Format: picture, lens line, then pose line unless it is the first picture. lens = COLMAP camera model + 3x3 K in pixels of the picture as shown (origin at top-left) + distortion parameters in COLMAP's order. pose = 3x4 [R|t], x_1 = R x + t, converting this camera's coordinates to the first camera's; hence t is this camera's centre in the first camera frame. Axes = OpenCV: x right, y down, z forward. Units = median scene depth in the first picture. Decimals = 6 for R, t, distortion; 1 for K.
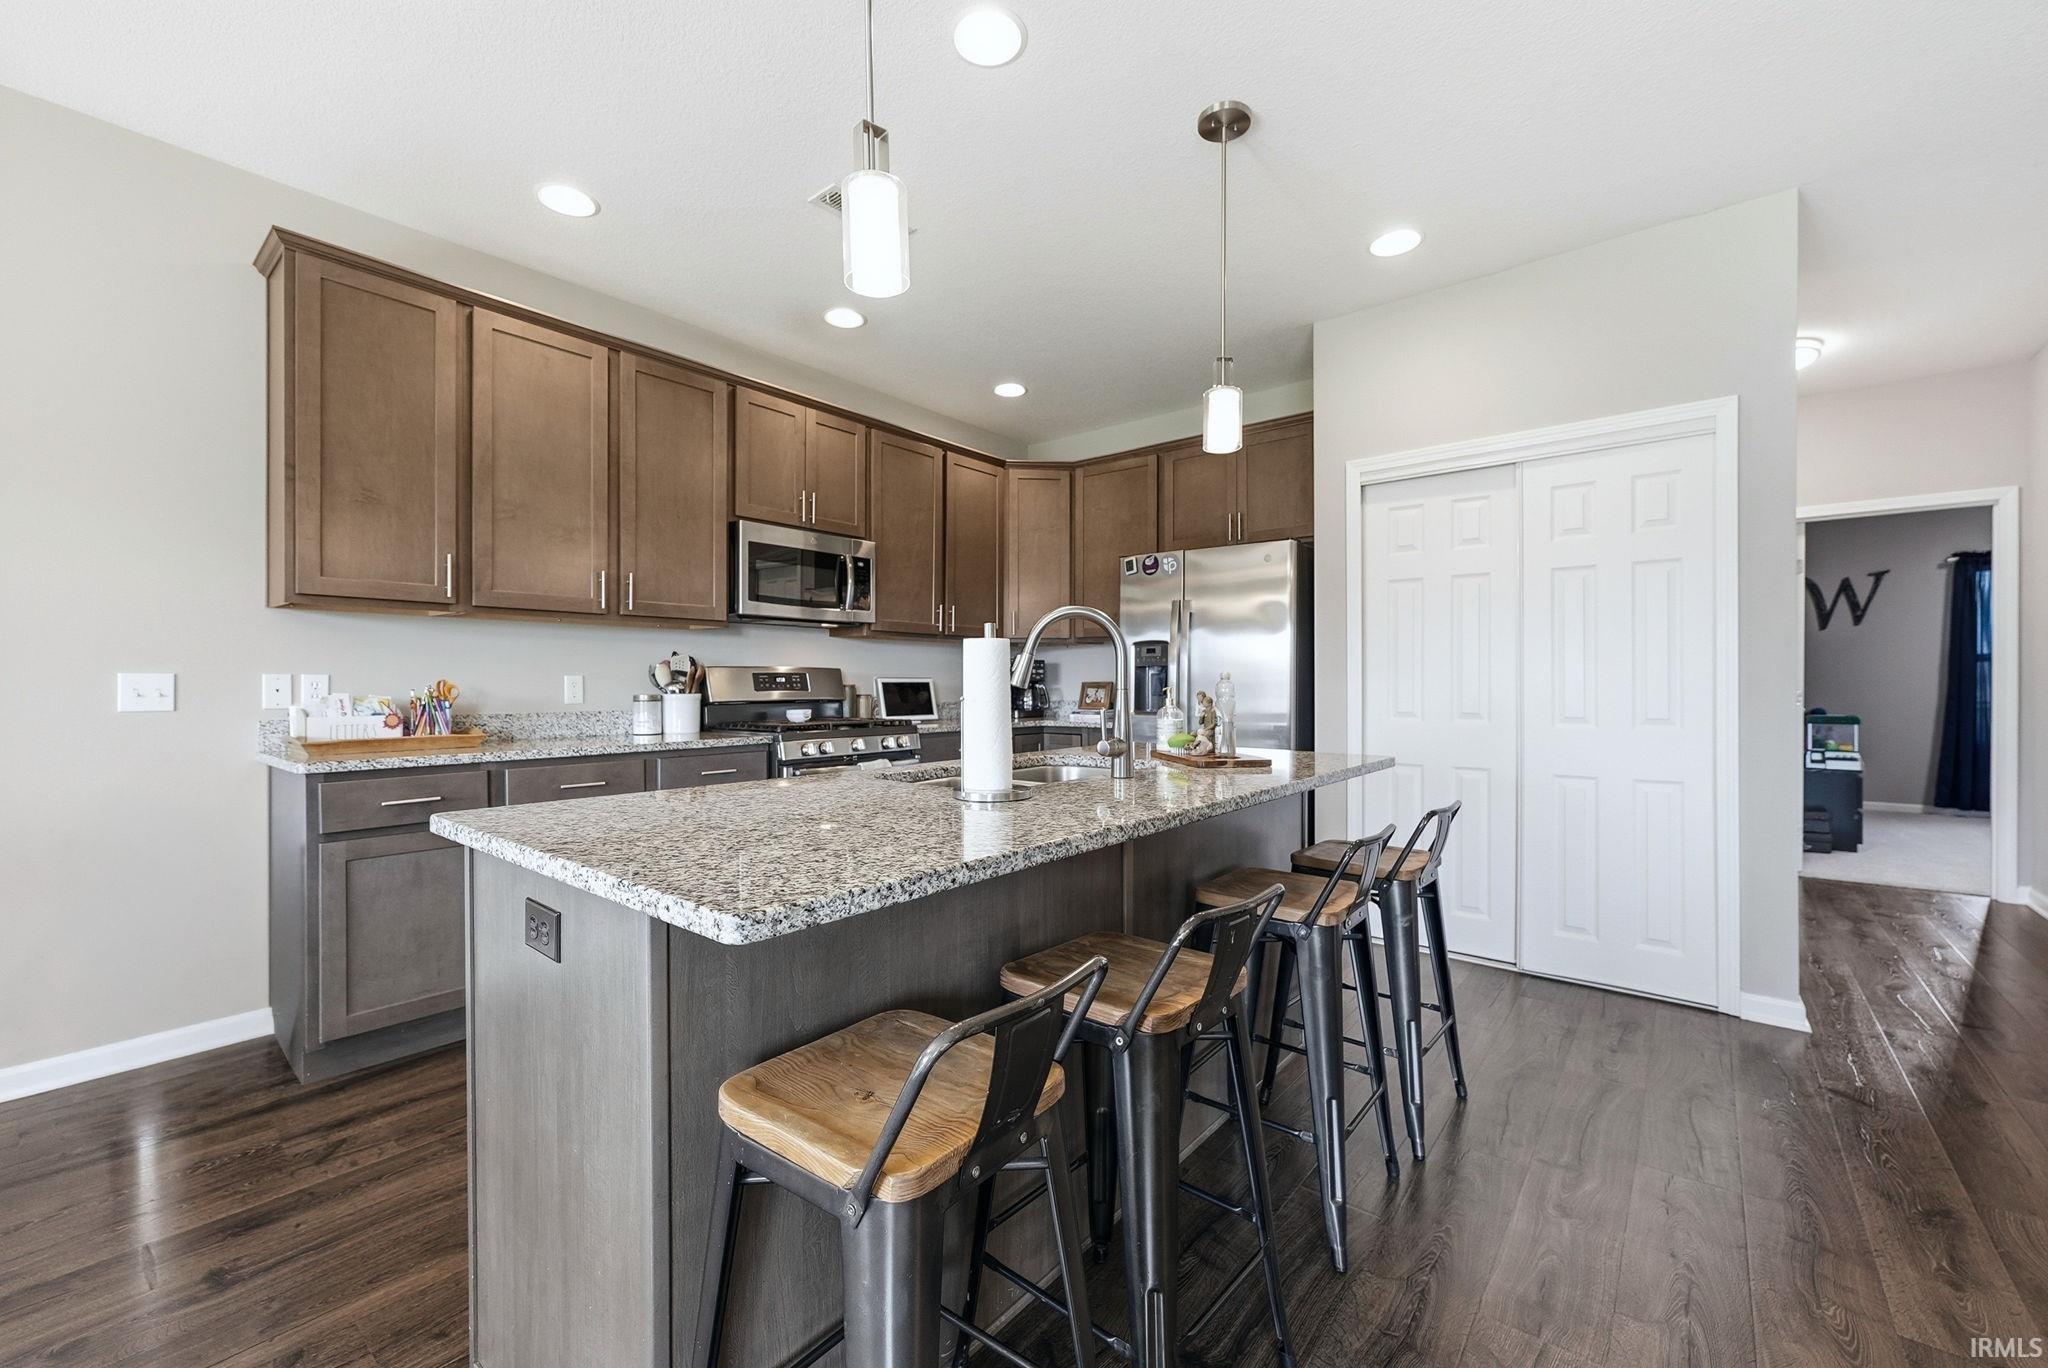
lens RADIAL K [[863.3, 0, 1024.0], [0, 863.3, 684.0], [0, 0, 1]] dist [-0.001053, -0.000261]
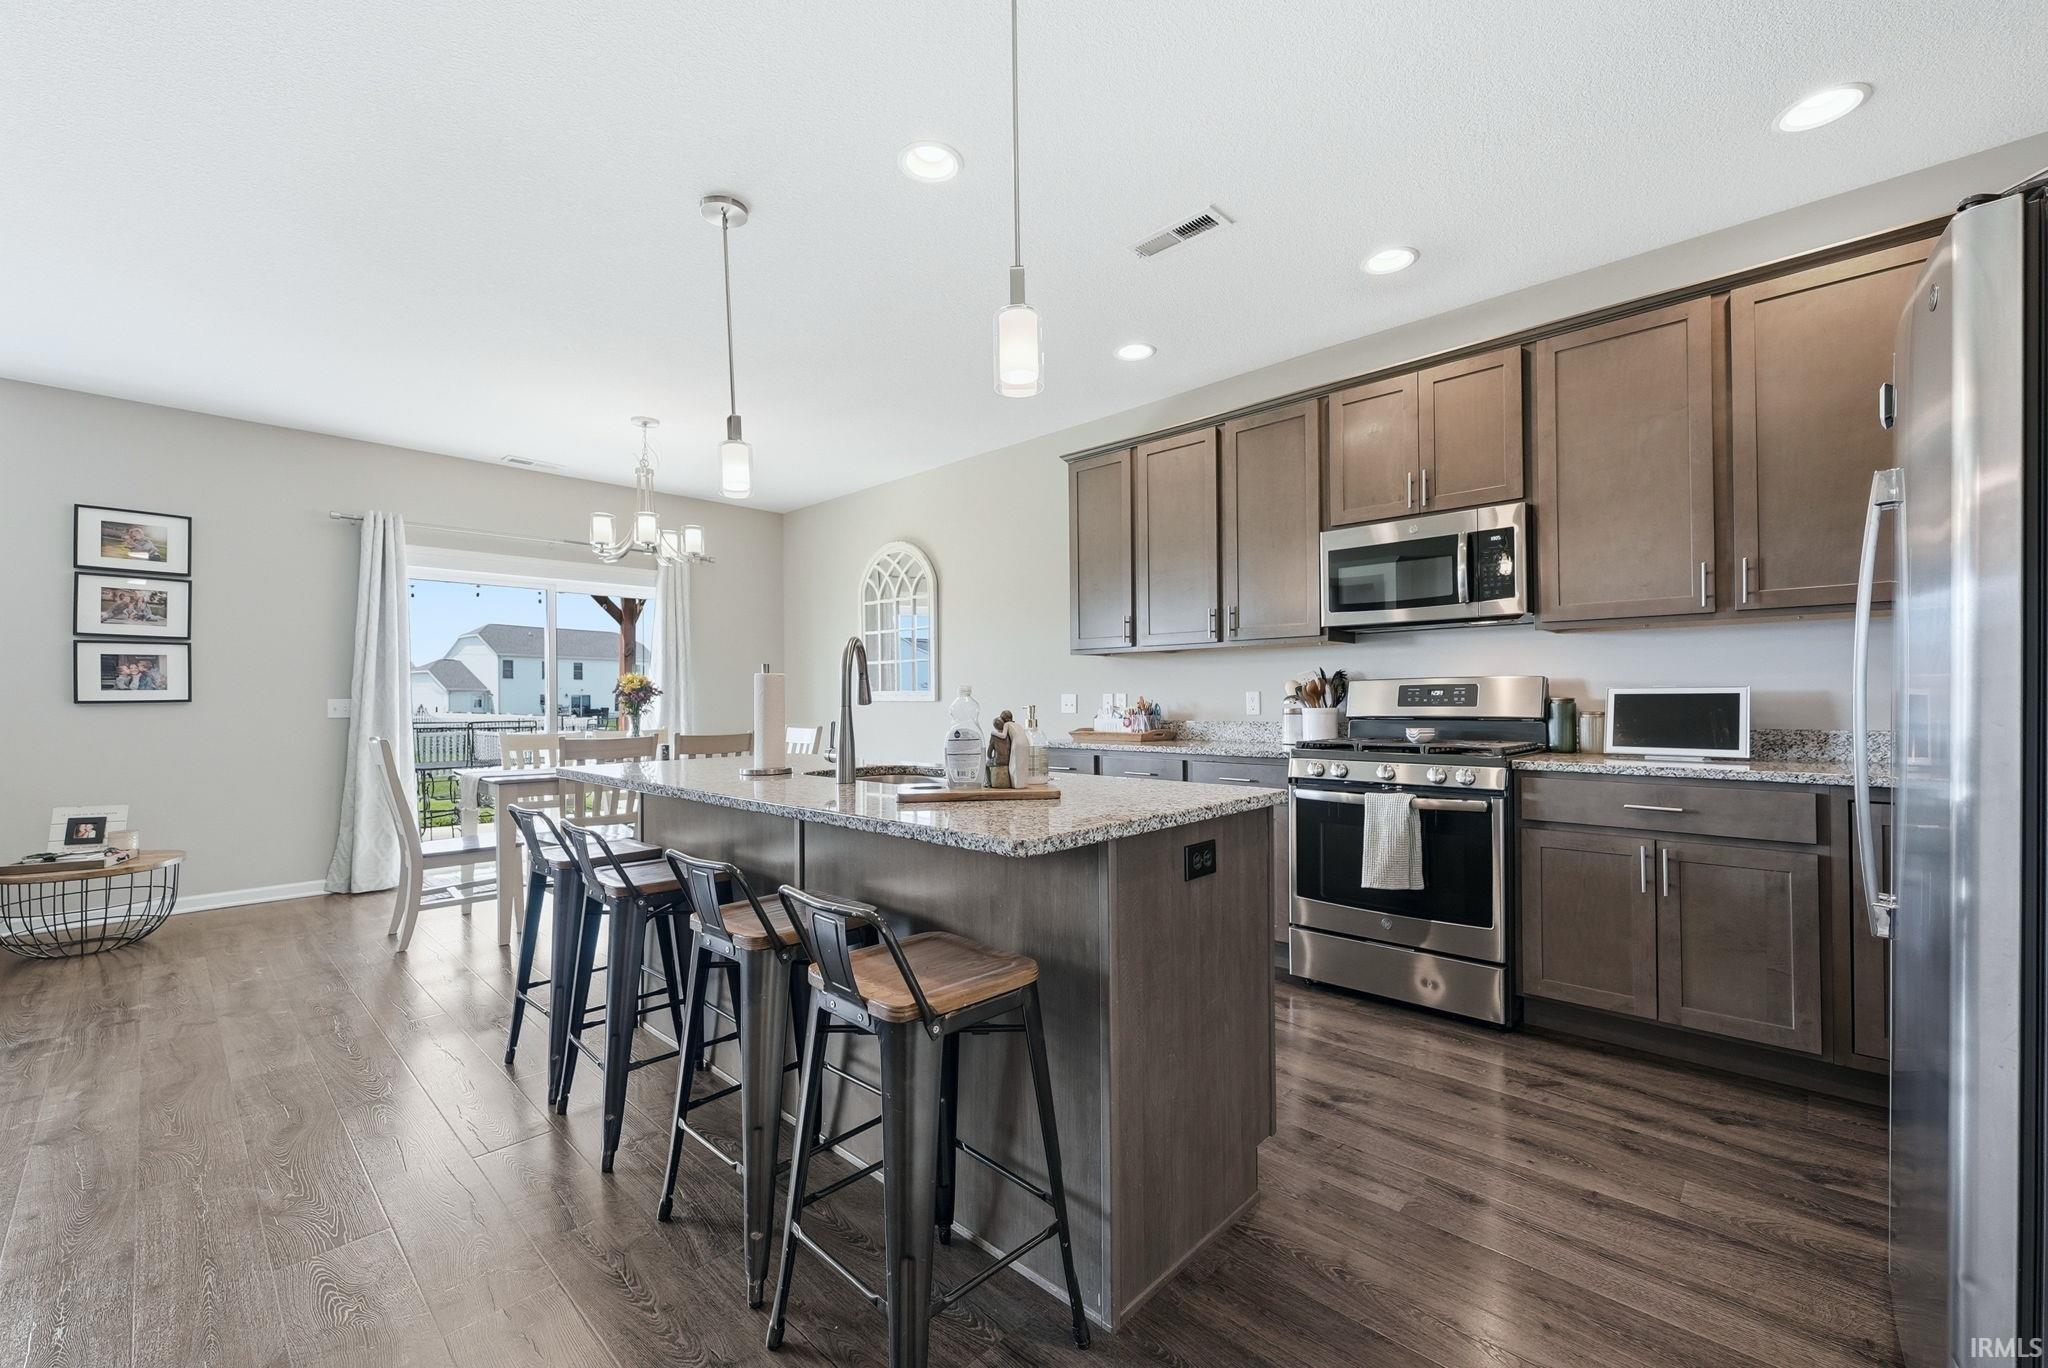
lens RADIAL K [[824.3, 0, 1018.8], [0, 824.3, 680.5], [0, 0, 1]] dist [0.000299, -0.000232]
pose [[-0.081749, -0.025663, -0.996322, 0.572913], [0.002587, 0.999660, -0.025962, 0.002977], [0.996650, -0.004700, -0.081655, 0.664096]]
